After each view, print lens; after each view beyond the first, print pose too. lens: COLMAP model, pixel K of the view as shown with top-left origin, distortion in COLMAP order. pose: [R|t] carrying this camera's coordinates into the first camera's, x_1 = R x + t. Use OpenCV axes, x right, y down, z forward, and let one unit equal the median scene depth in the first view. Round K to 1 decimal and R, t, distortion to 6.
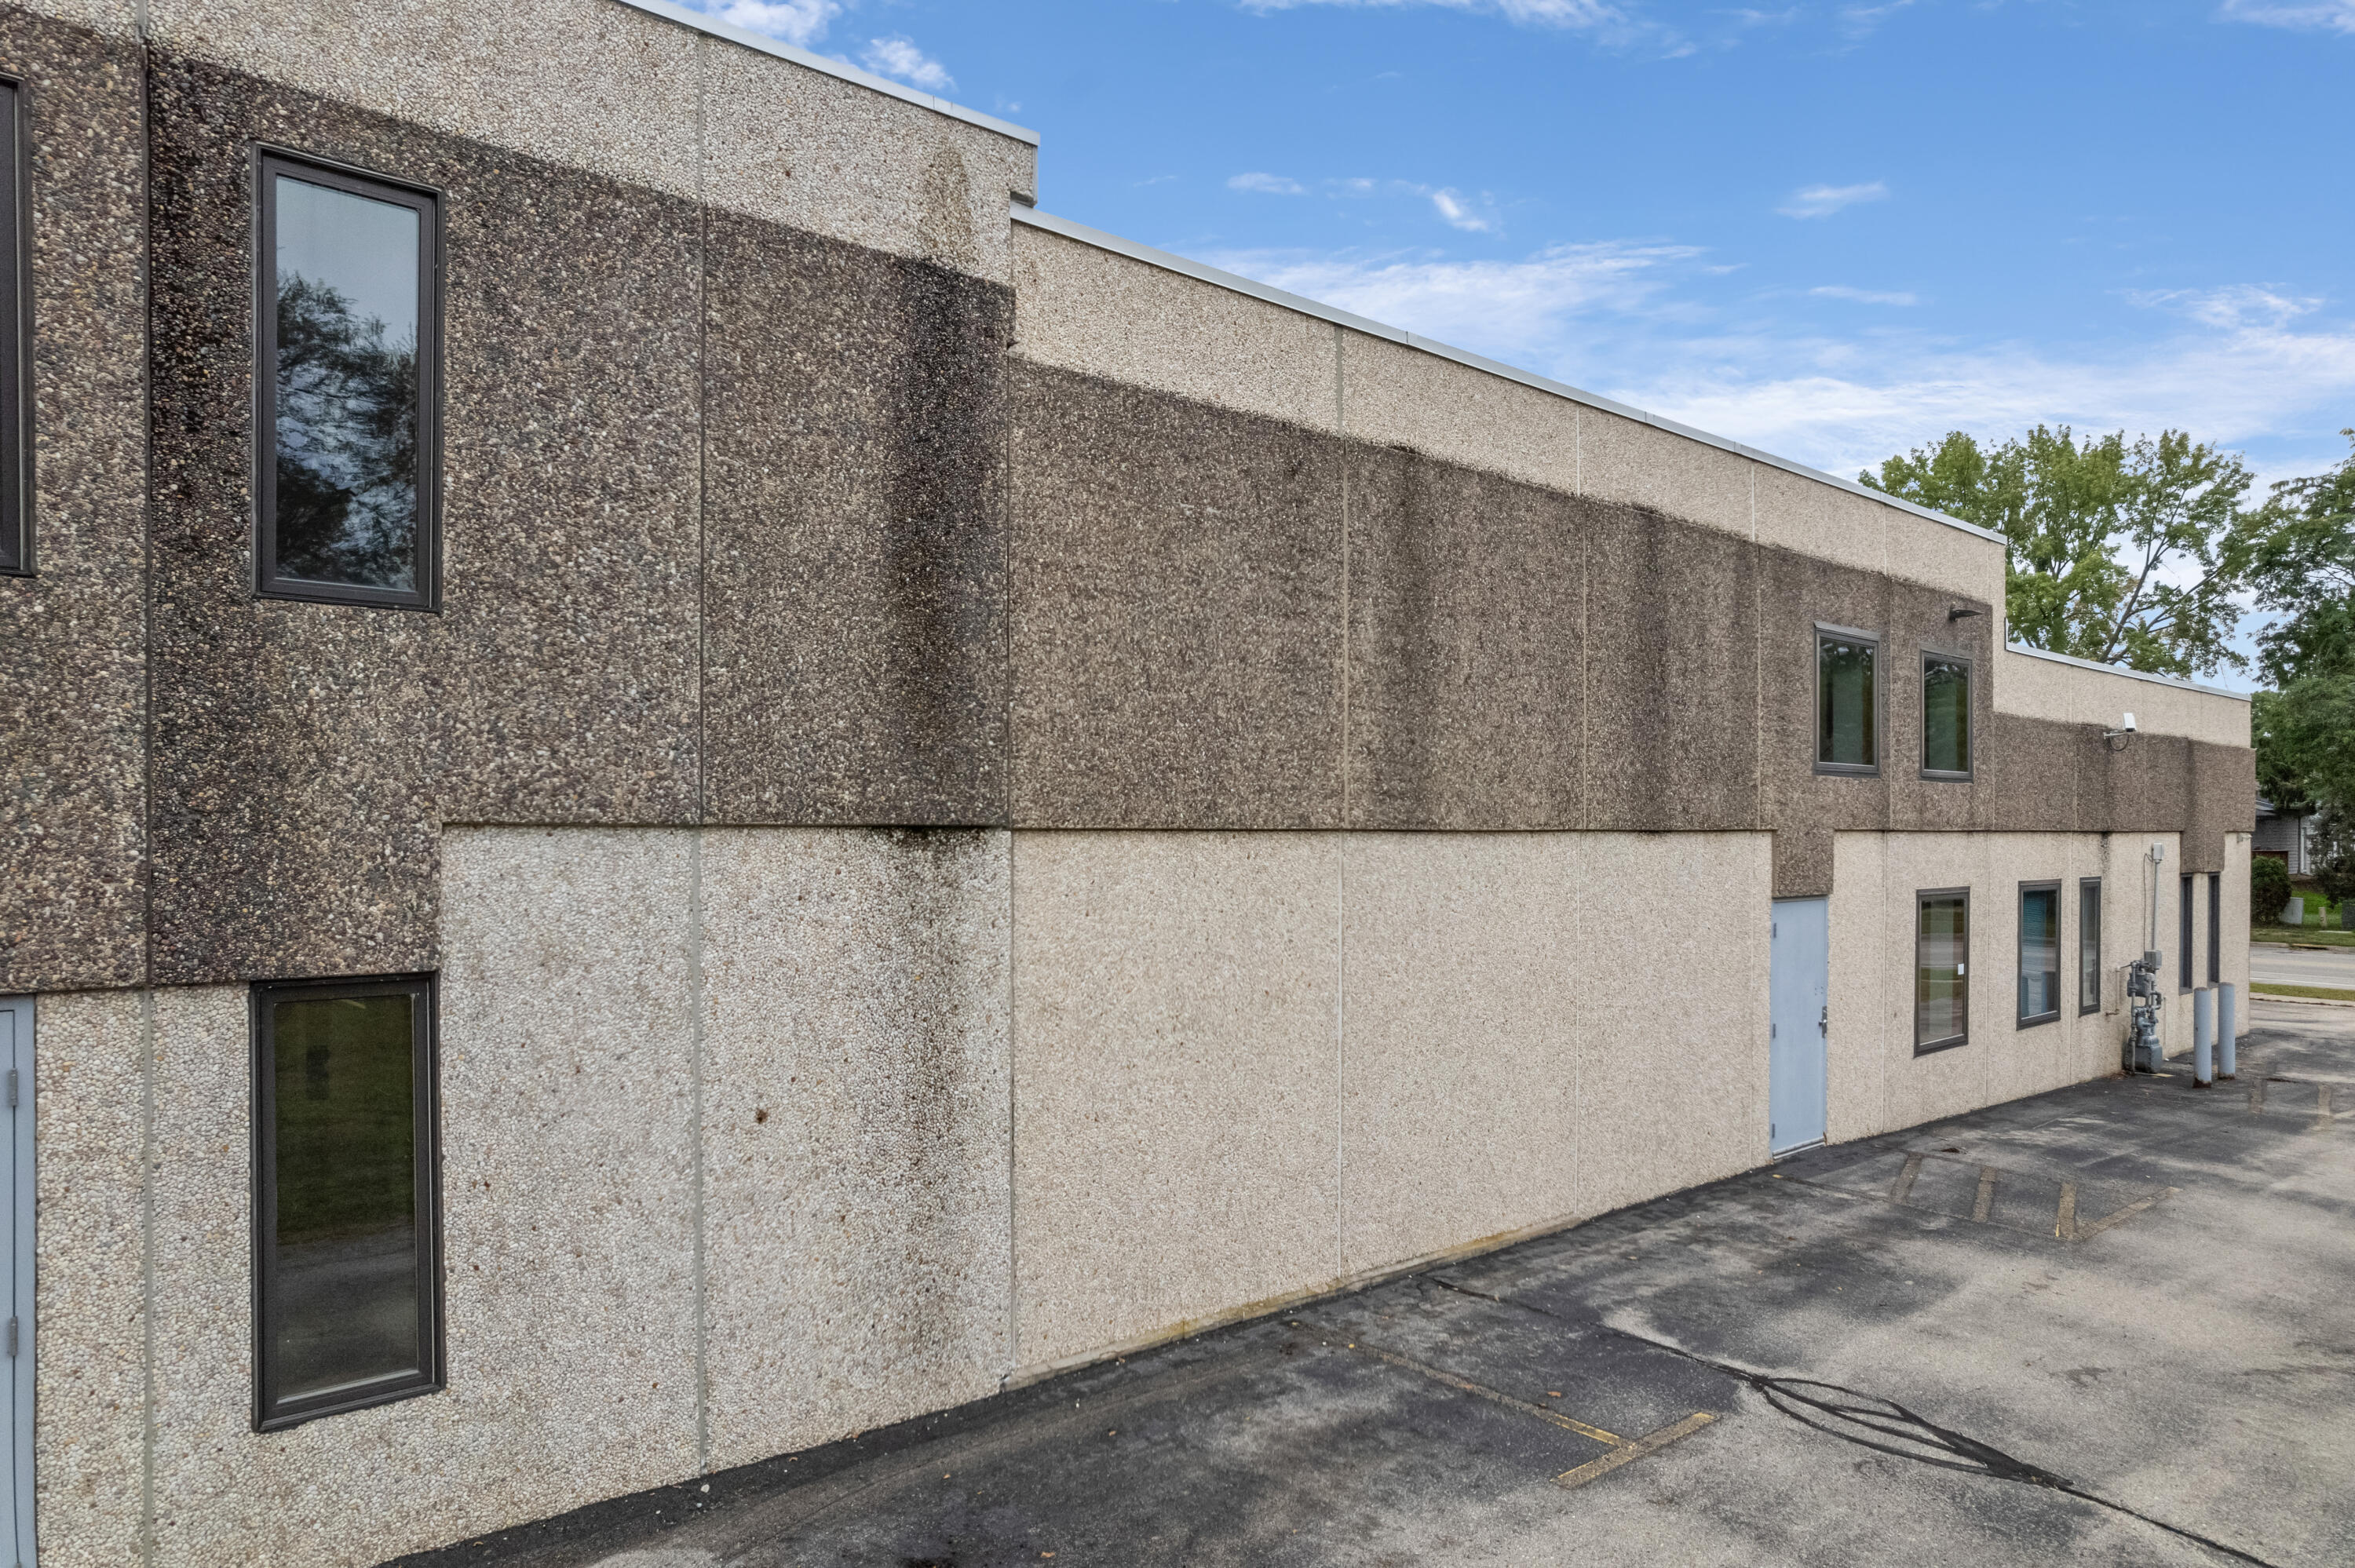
lens RADIAL K [[1500.3, 0, 1182.4], [0, 1500.3, 790.1], [0, 0, 1]] dist [-0.068454, 0.061933]
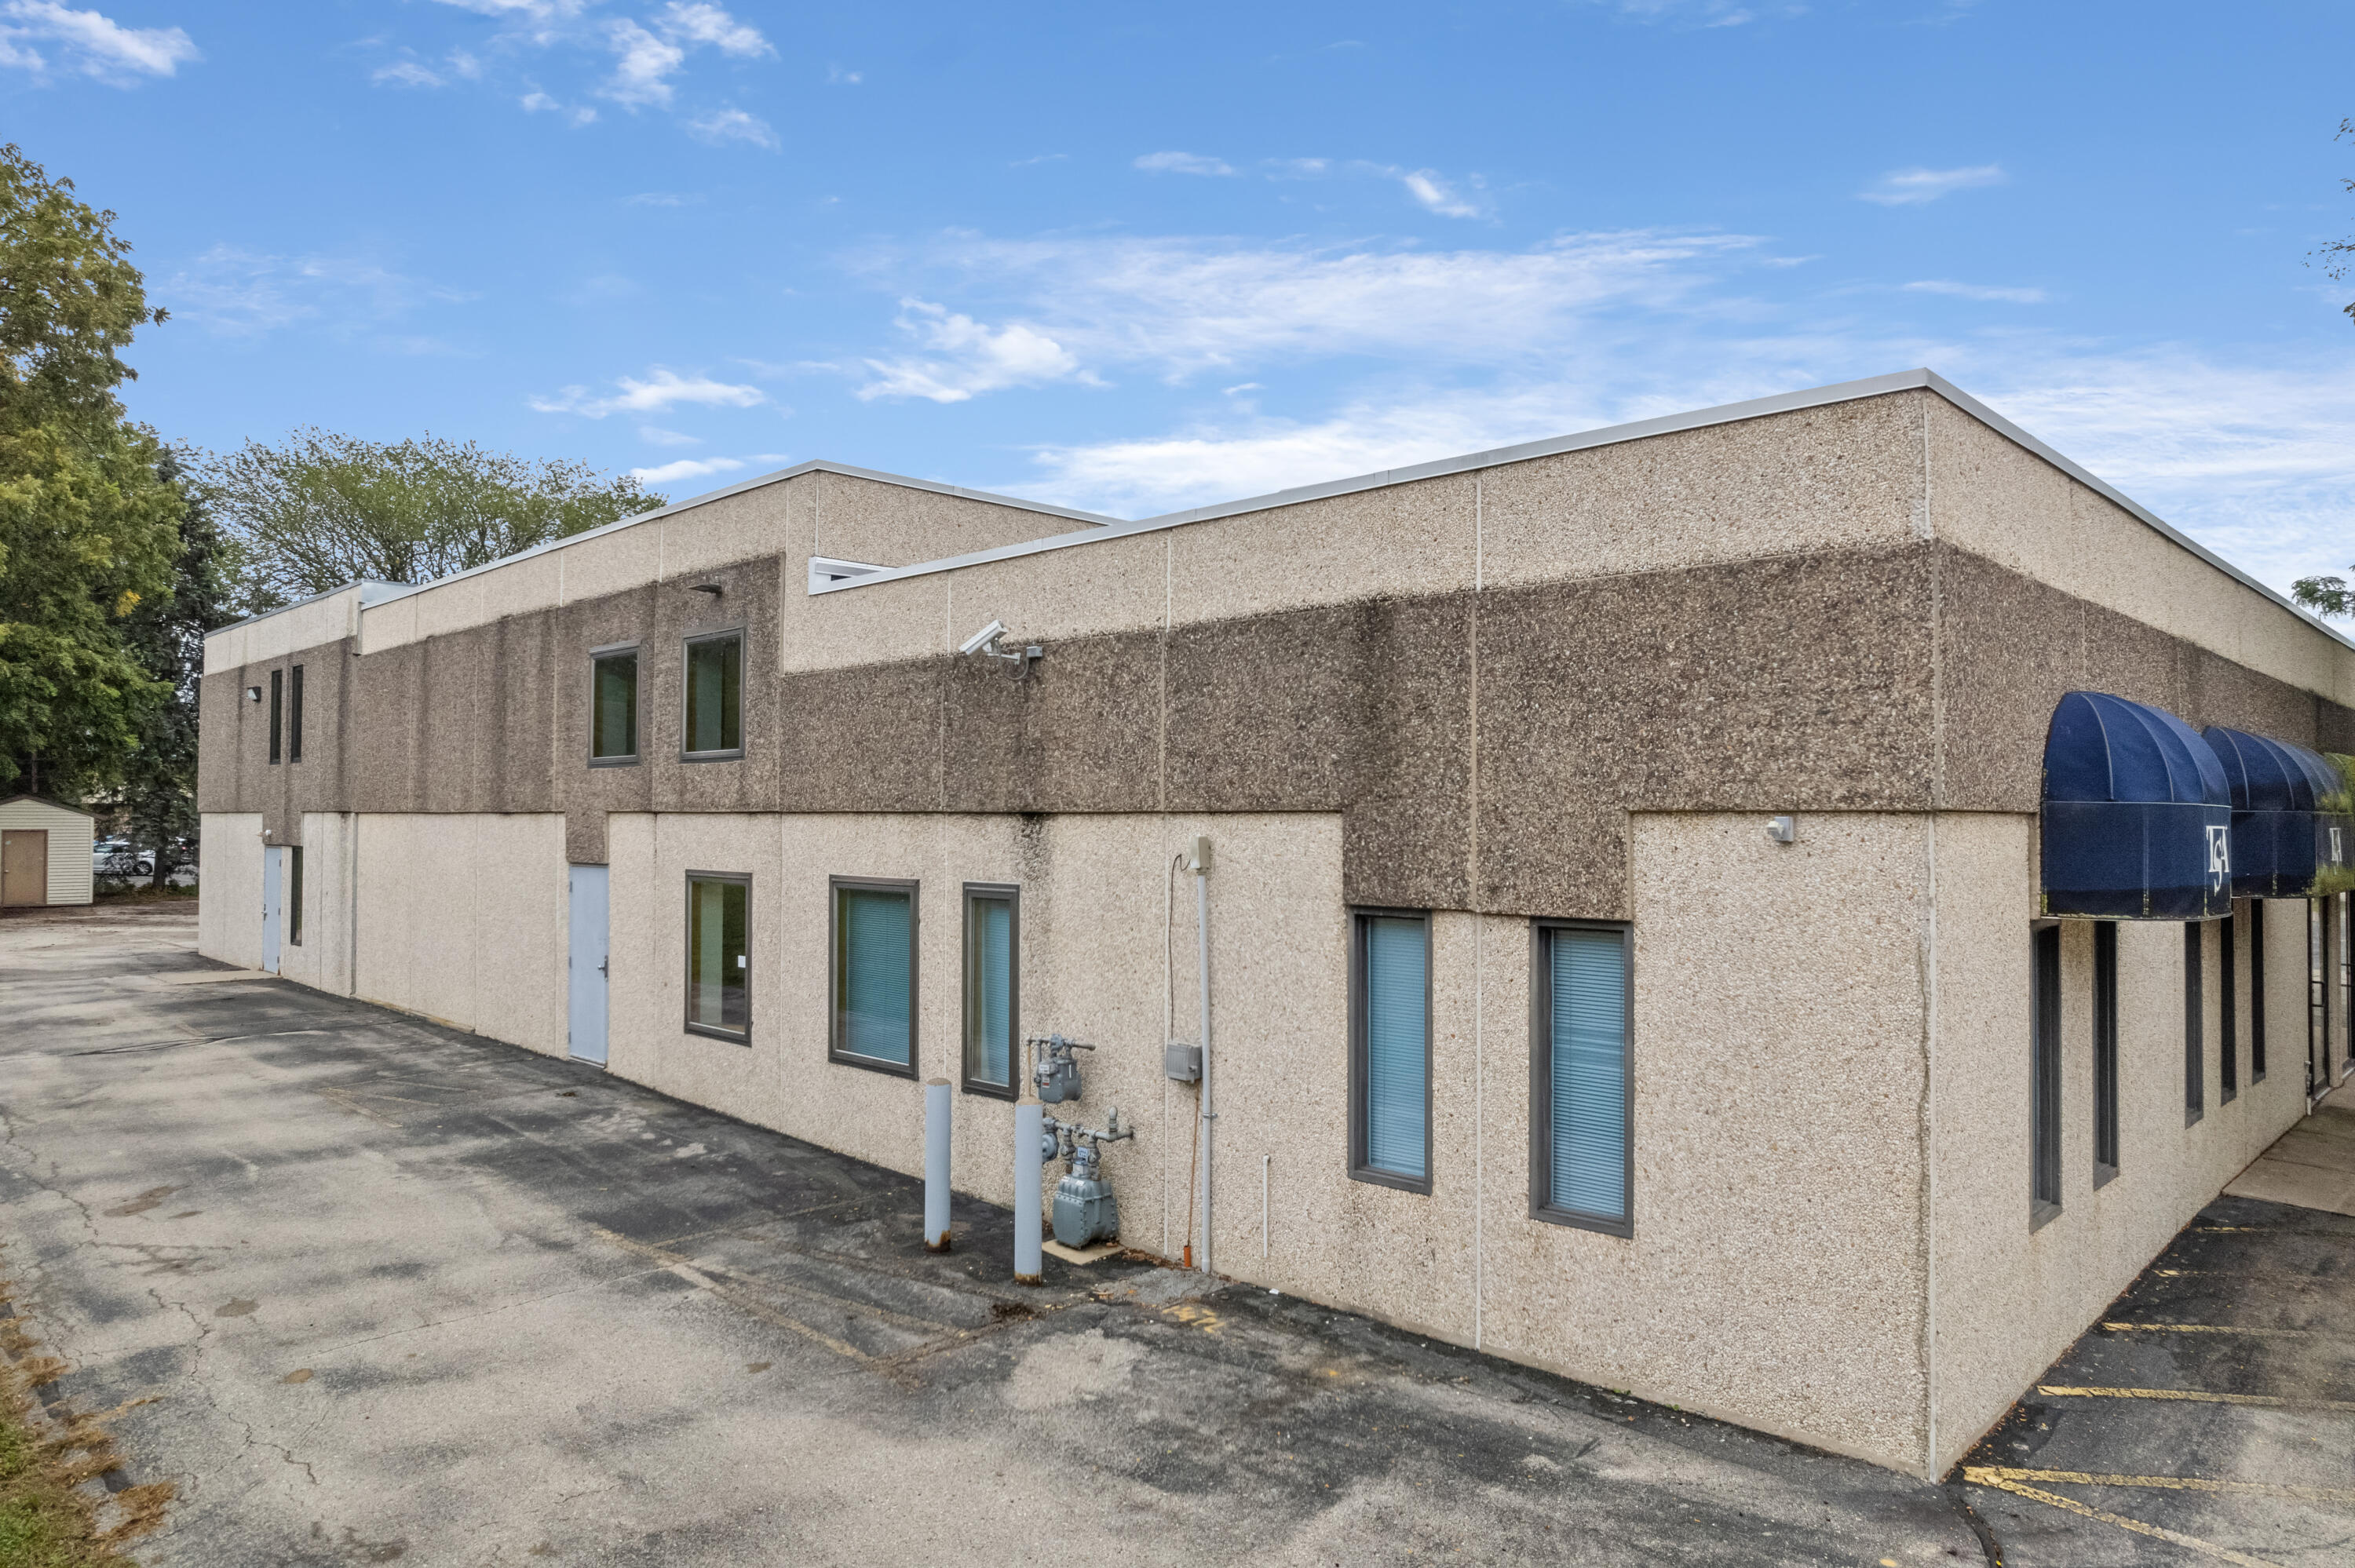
lens RADIAL K [[1500.3, 0, 1182.4], [0, 1500.3, 790.1], [0, 0, 1]] dist [-0.068454, 0.061933]
pose [[0.082209, -0.017094, -0.996469, 1.631102], [0.028685, 0.999479, -0.014779, 0.038960], [0.996202, -0.027369, 0.082656, 1.313625]]
